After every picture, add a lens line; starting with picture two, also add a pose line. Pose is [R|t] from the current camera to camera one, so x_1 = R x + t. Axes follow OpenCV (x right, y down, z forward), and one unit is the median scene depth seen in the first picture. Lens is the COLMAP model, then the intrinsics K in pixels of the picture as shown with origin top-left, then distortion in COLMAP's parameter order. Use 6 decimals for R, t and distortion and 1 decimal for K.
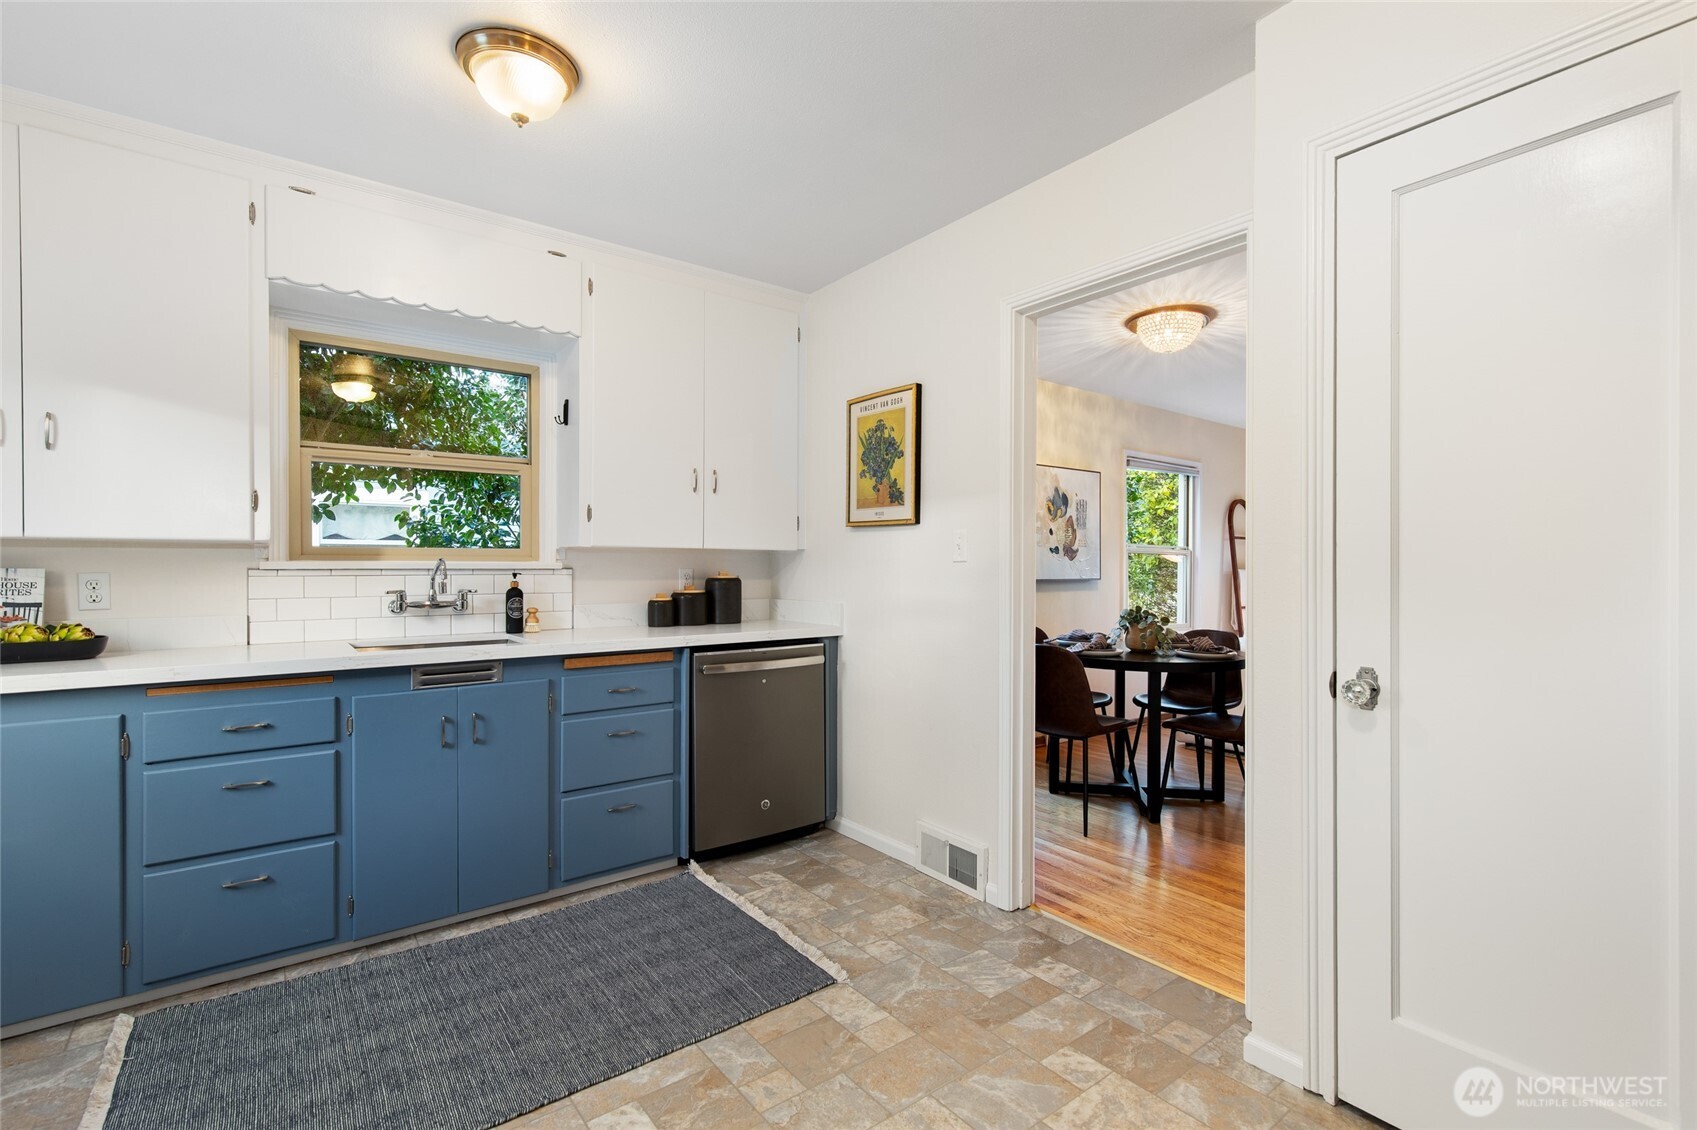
lens RADIAL K [[767.0, 0, 849.0], [0, 767.0, 568.8], [0, 0, 1]] dist [0.008870, -0.000301]
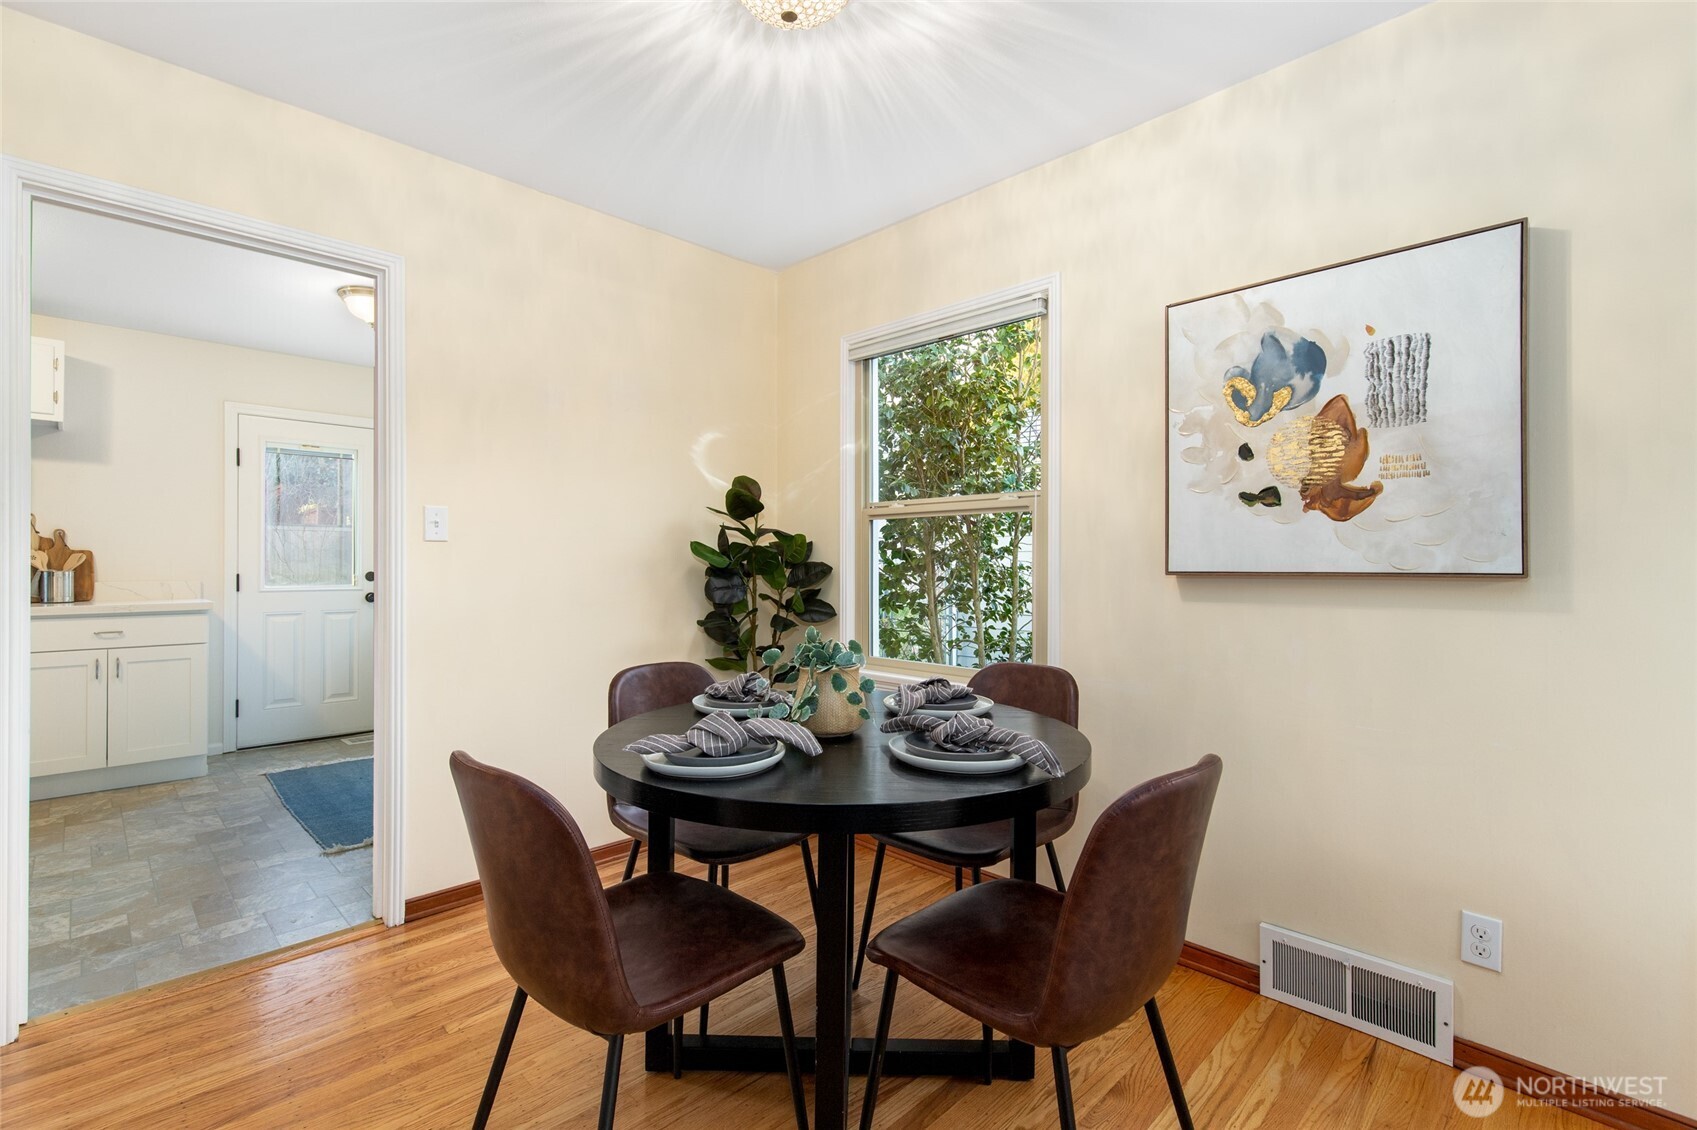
lens RADIAL K [[767.0, 0, 848.6], [0, 767.0, 563.7], [0, 0, 1]] dist [0.008870, -0.000301]
pose [[0.130235, -0.004362, -0.991474, 1.144841], [-0.000385, 0.999990, -0.004451, 0.020773], [0.991483, 0.000961, 0.130232, 1.351530]]
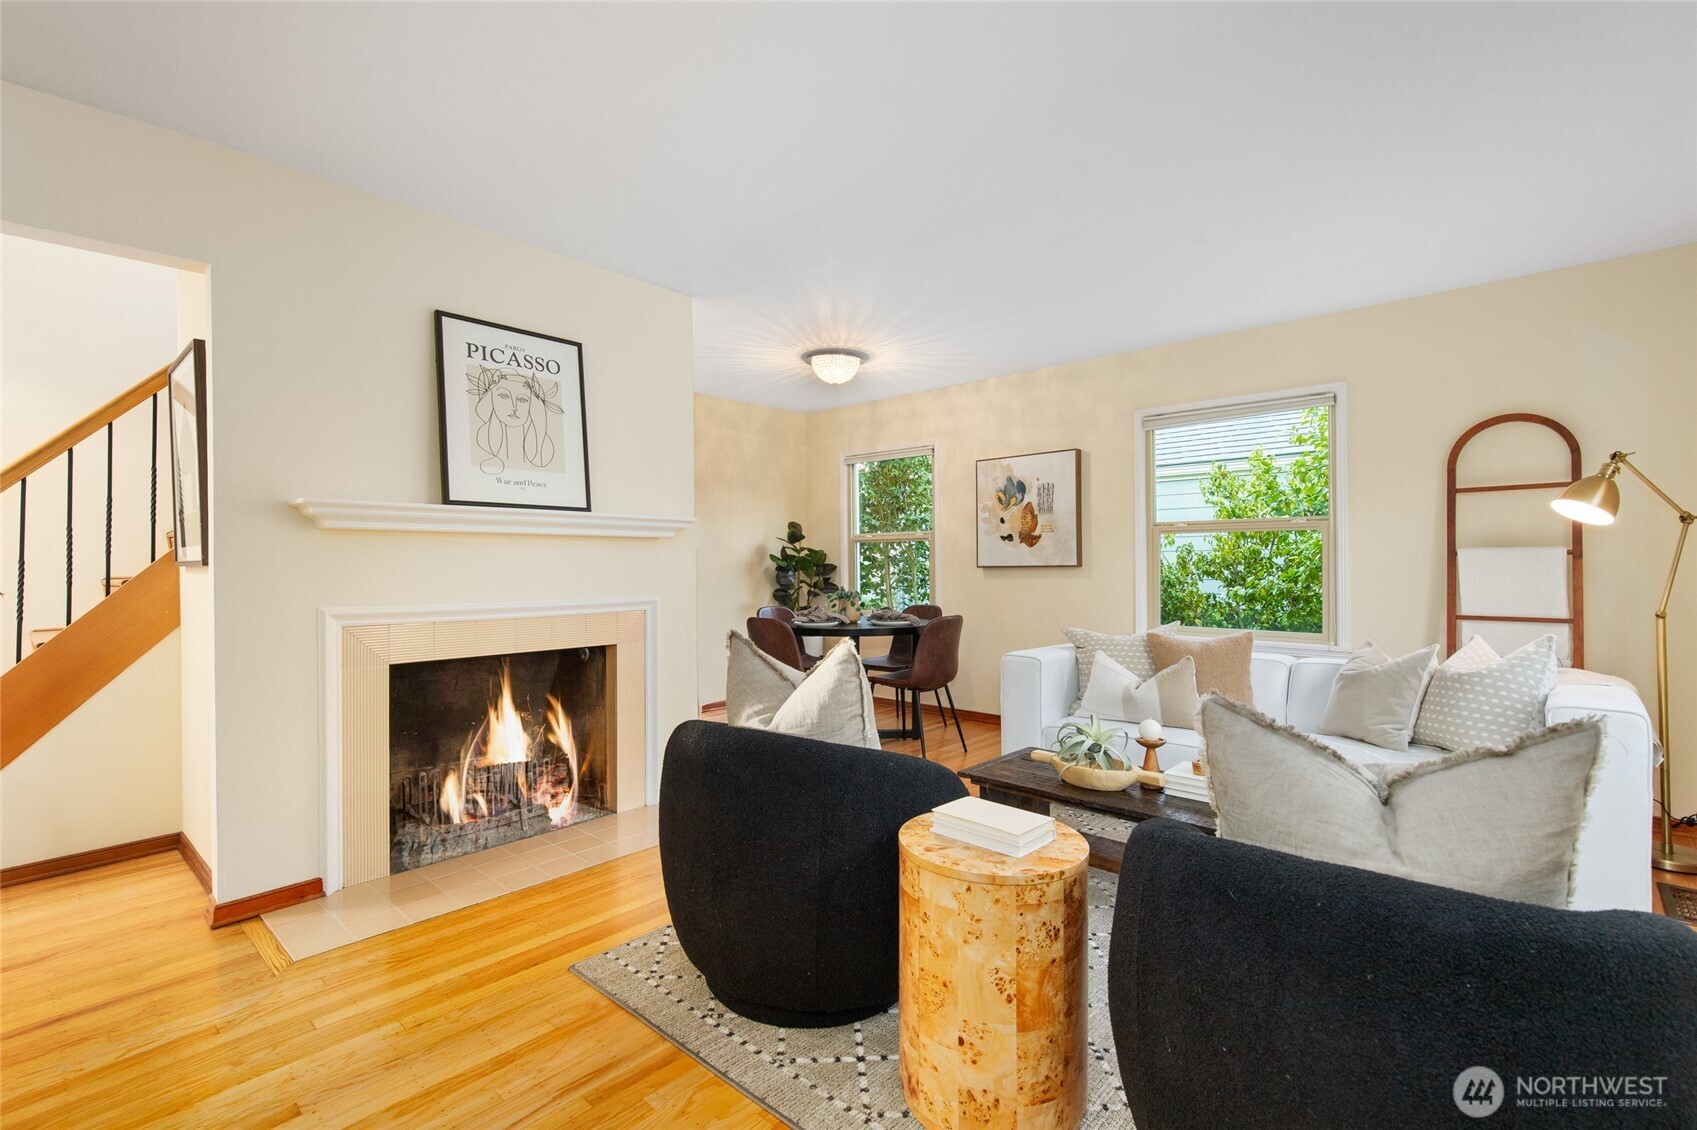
lens RADIAL K [[767.0, 0, 850.9], [0, 767.0, 560.7], [0, 0, 1]] dist [0.008870, -0.000301]
pose [[0.182262, -0.012074, -0.983176, 2.280070], [0.008255, 0.999908, -0.010749, 0.029861], [0.983215, -0.006157, 0.182345, 1.097820]]
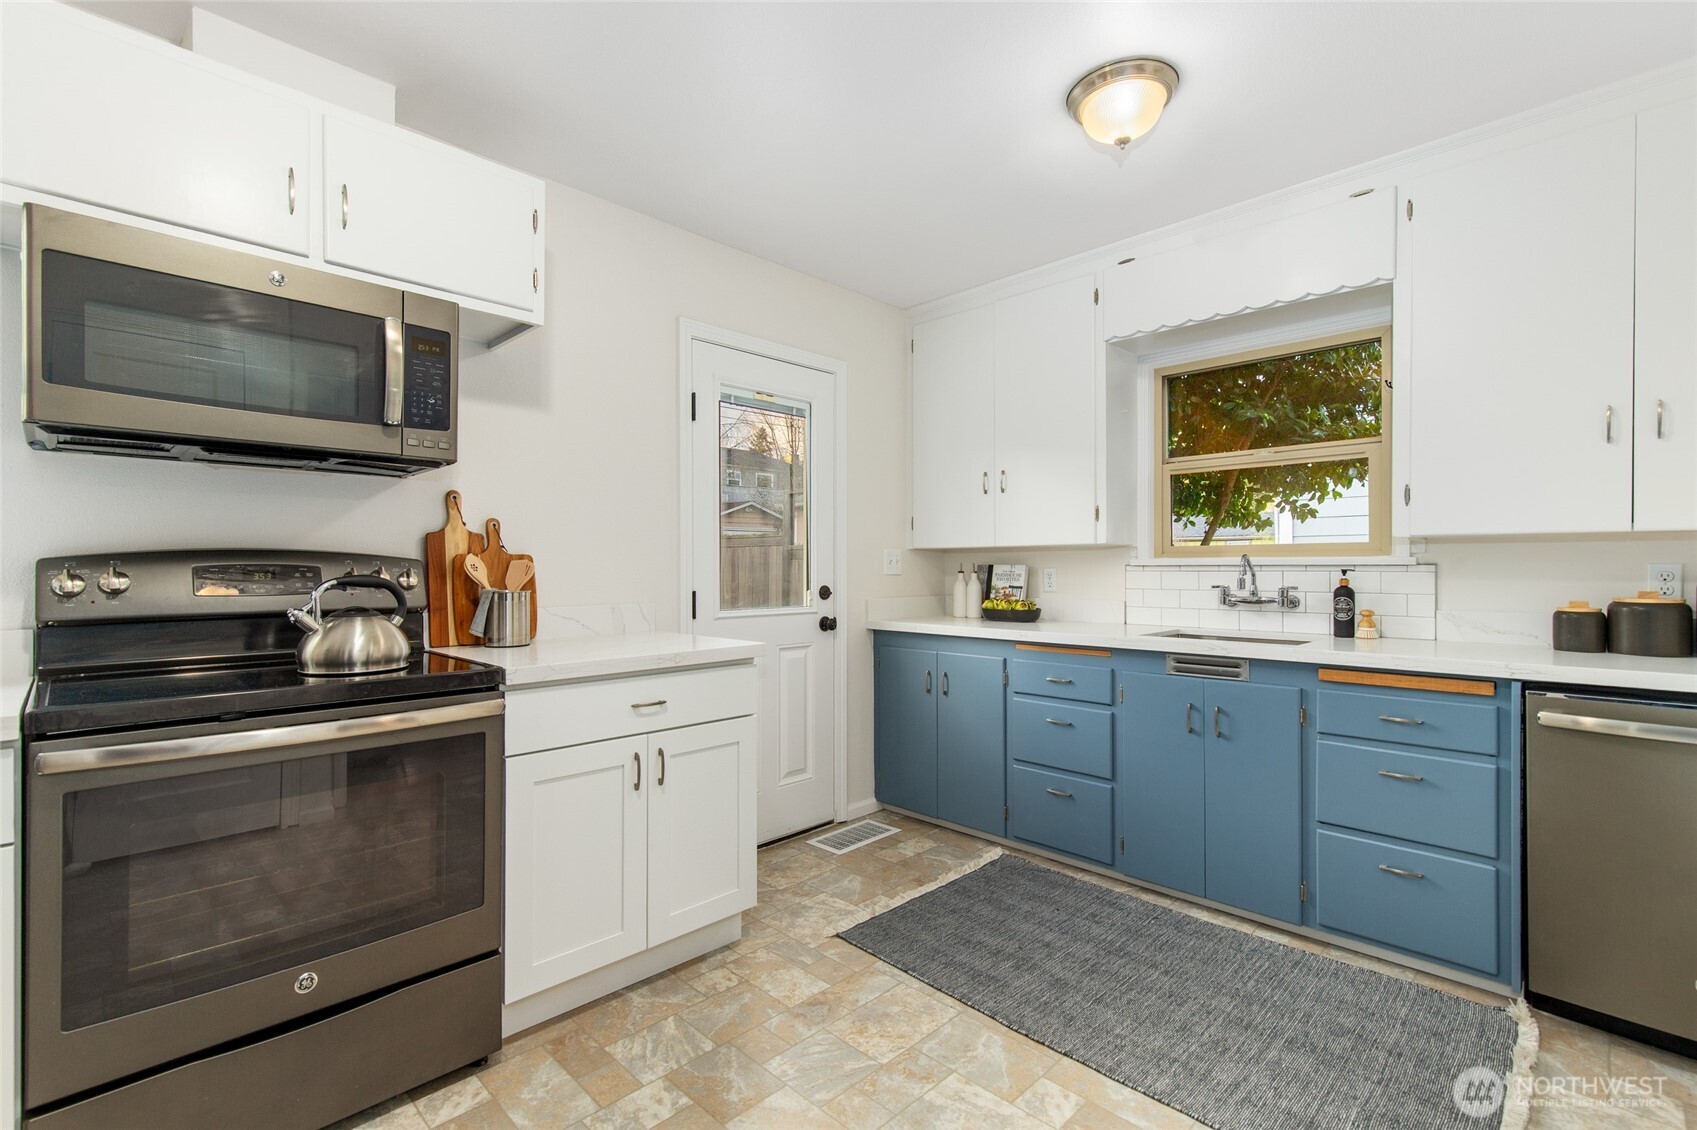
lens RADIAL K [[767.0, 0, 847.8], [0, 767.0, 564.0], [0, 0, 1]] dist [0.008870, -0.000301]
pose [[0.136650, -0.005141, -0.990606, 0.402186], [-0.000864, 0.999986, -0.005309, 0.004822], [0.990619, 0.001582, 0.136643, 0.339324]]
